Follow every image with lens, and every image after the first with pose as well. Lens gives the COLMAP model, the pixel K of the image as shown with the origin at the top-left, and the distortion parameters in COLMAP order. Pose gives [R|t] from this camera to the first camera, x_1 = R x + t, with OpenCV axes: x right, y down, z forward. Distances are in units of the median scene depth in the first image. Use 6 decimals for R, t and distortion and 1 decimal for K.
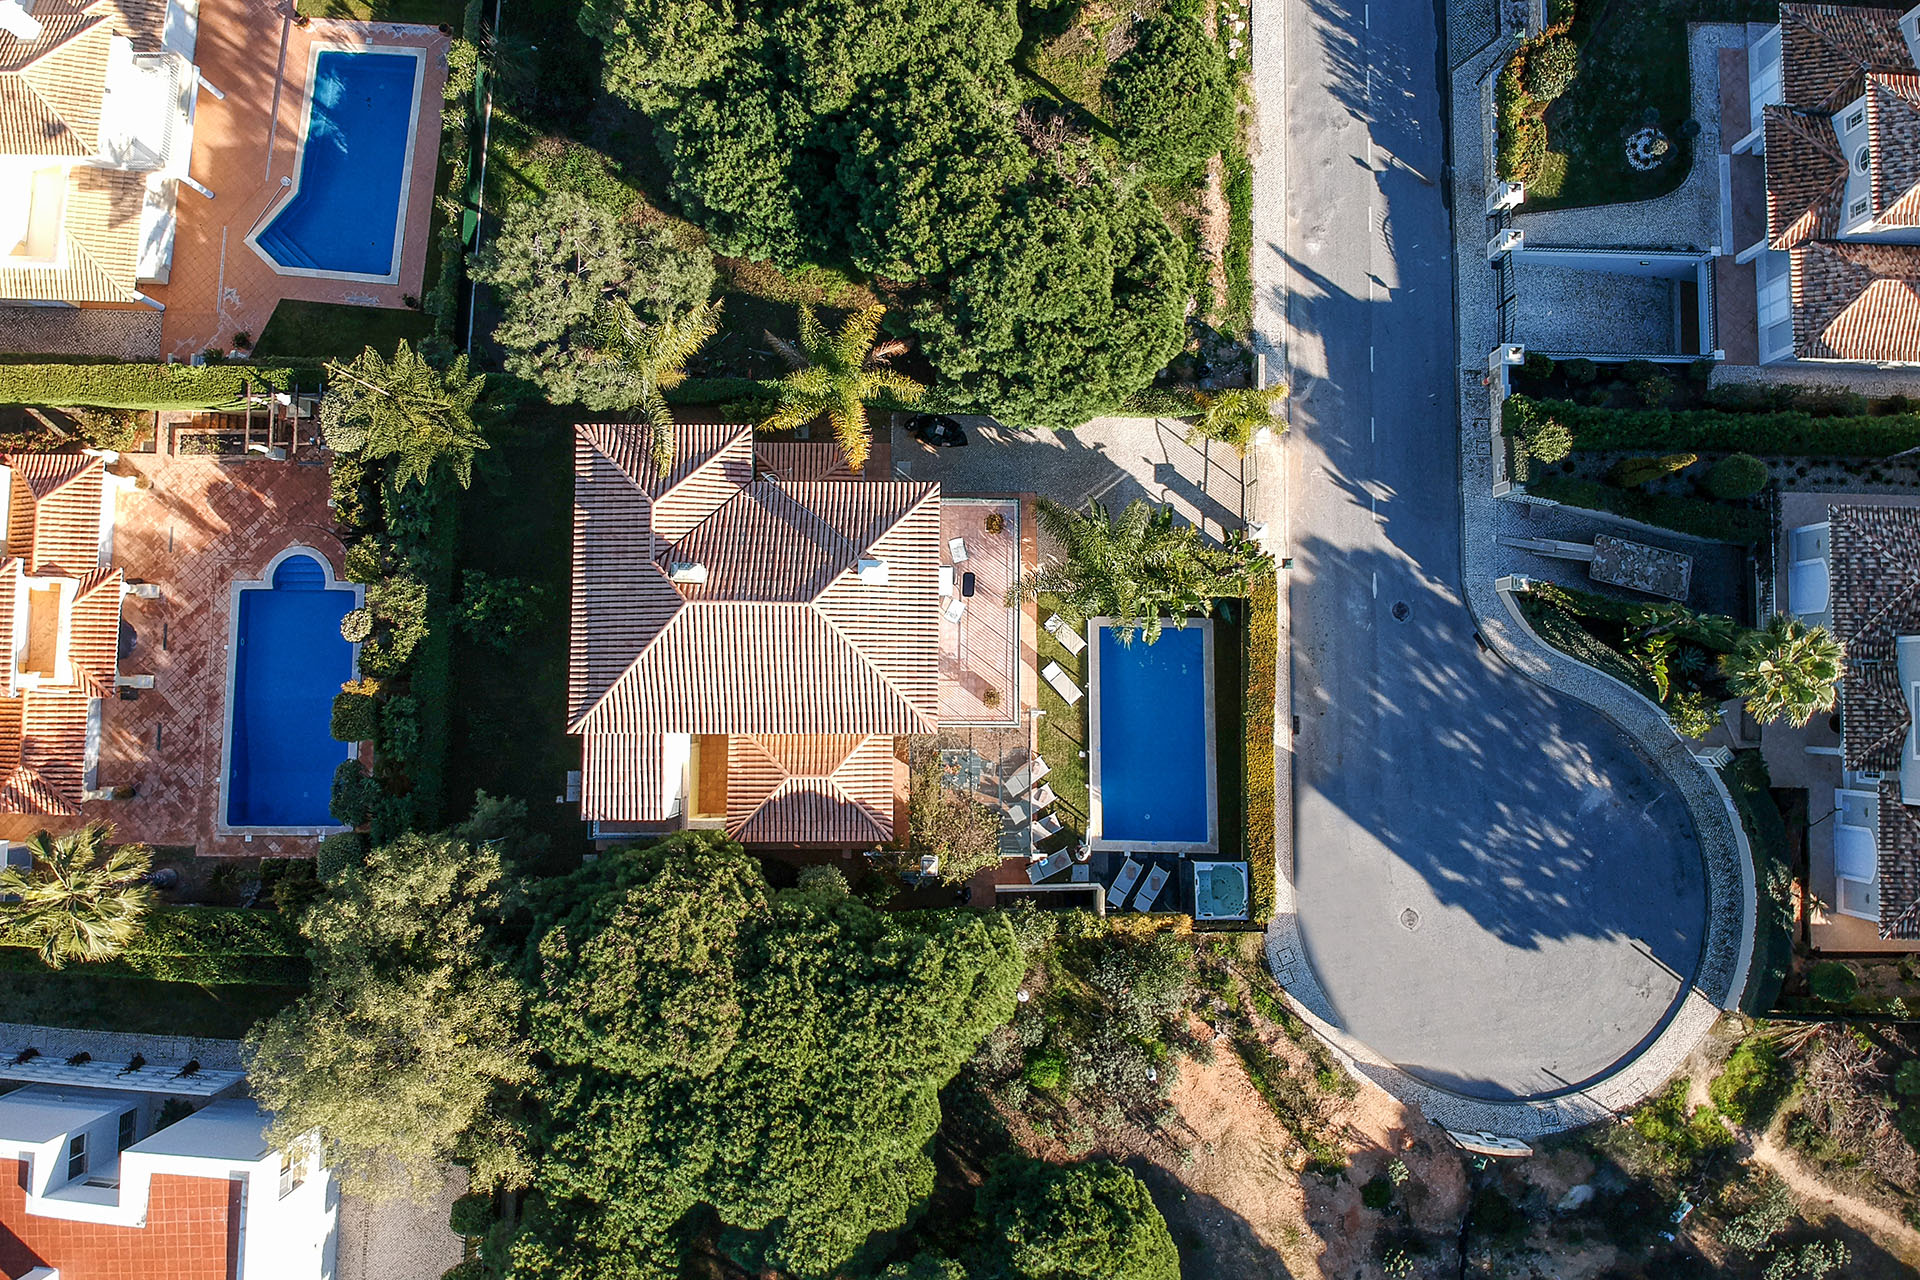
lens RADIAL K [[1414.9, 0, 980.8], [0, 1414.9, 534.6], [0, 0, 1]] dist [0.053456, -0.135870]
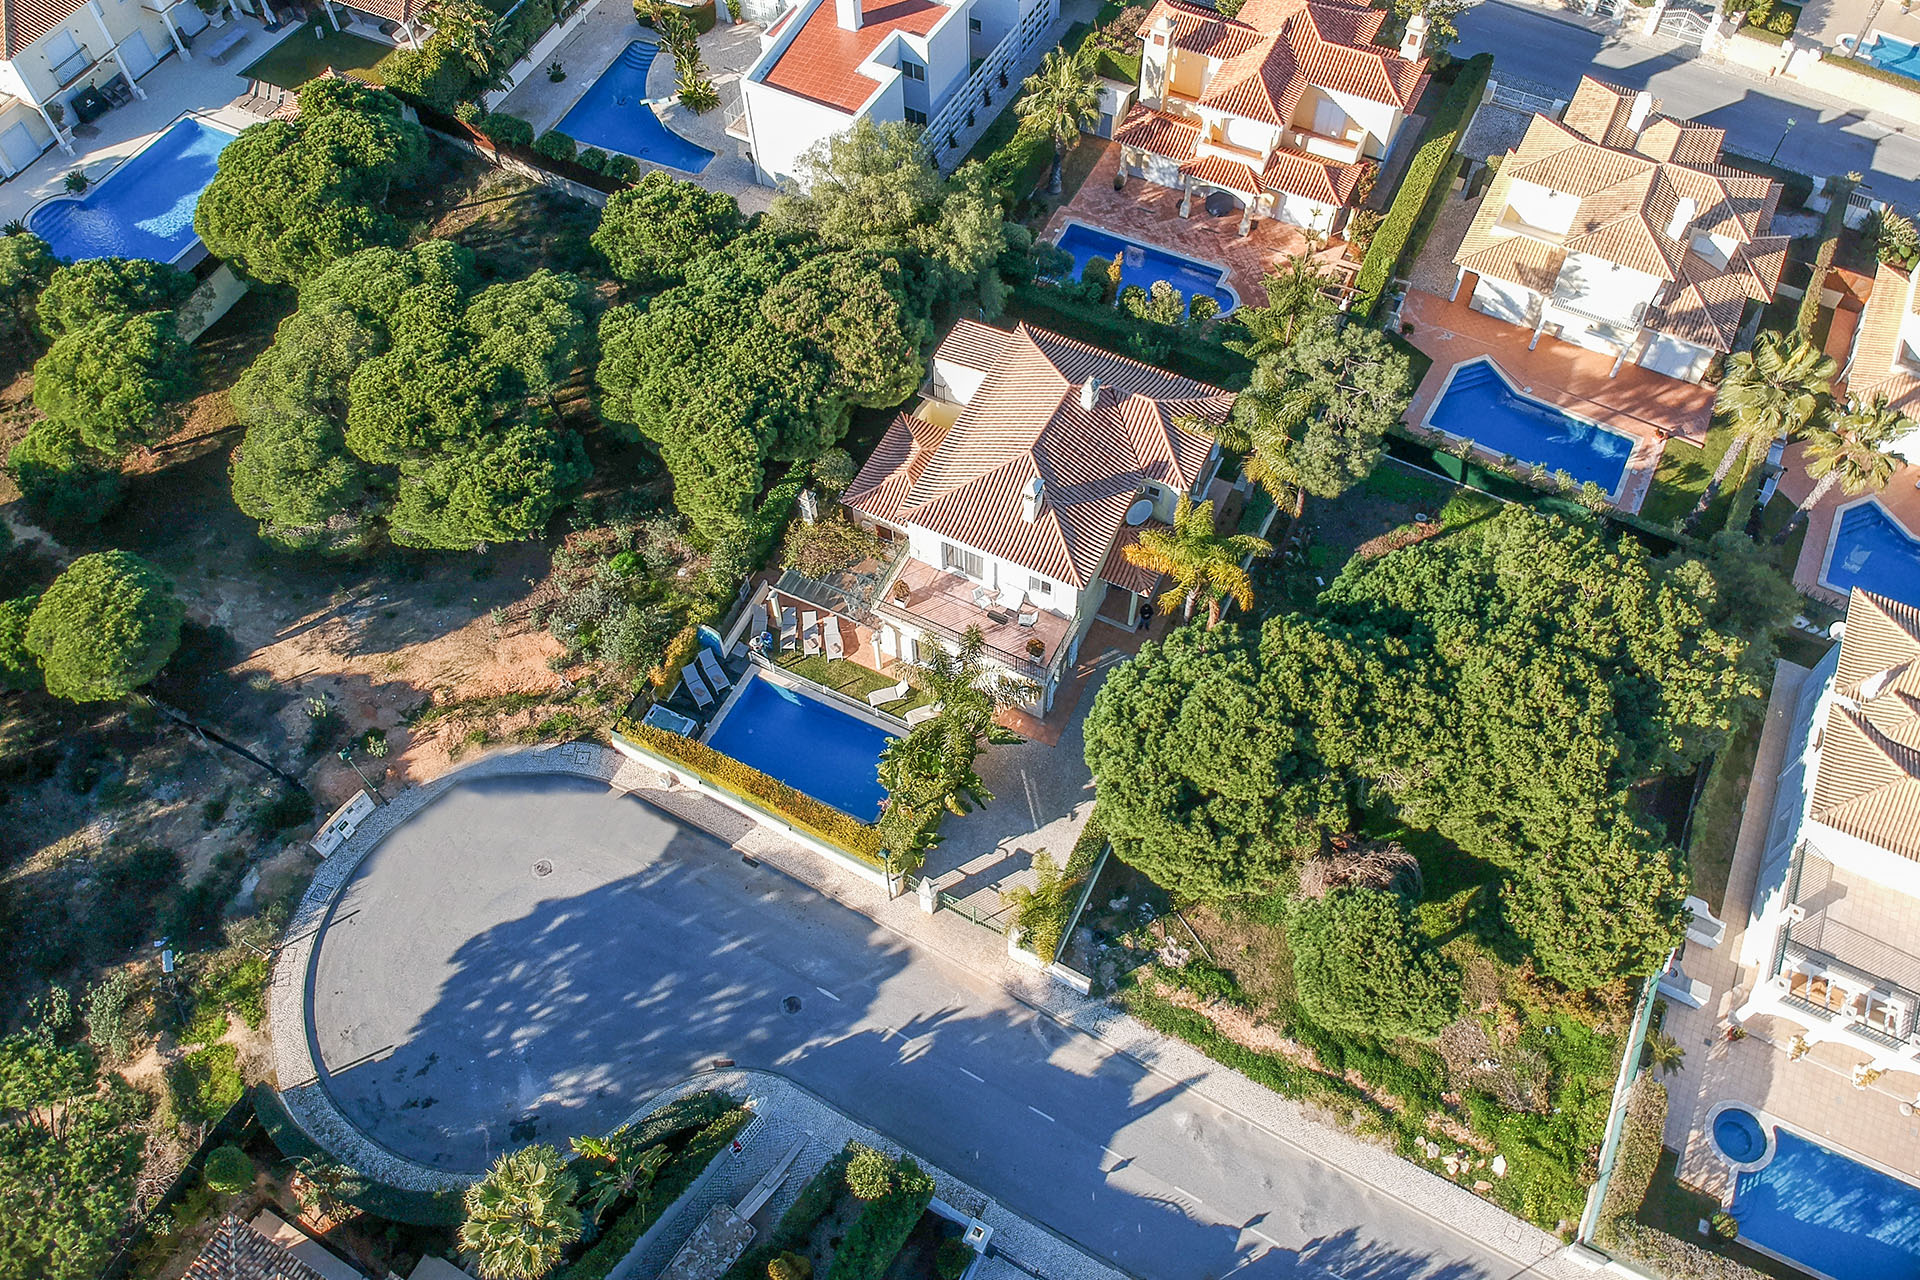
lens RADIAL K [[1414.9, 0, 980.8], [0, 1414.9, 534.6], [0, 0, 1]] dist [0.053456, -0.135870]
pose [[-0.432507, 0.736679, -0.519848, 0.539987], [-0.895798, -0.285619, 0.340540, -0.321122], [0.102390, 0.612965, 0.783448, 0.045658]]
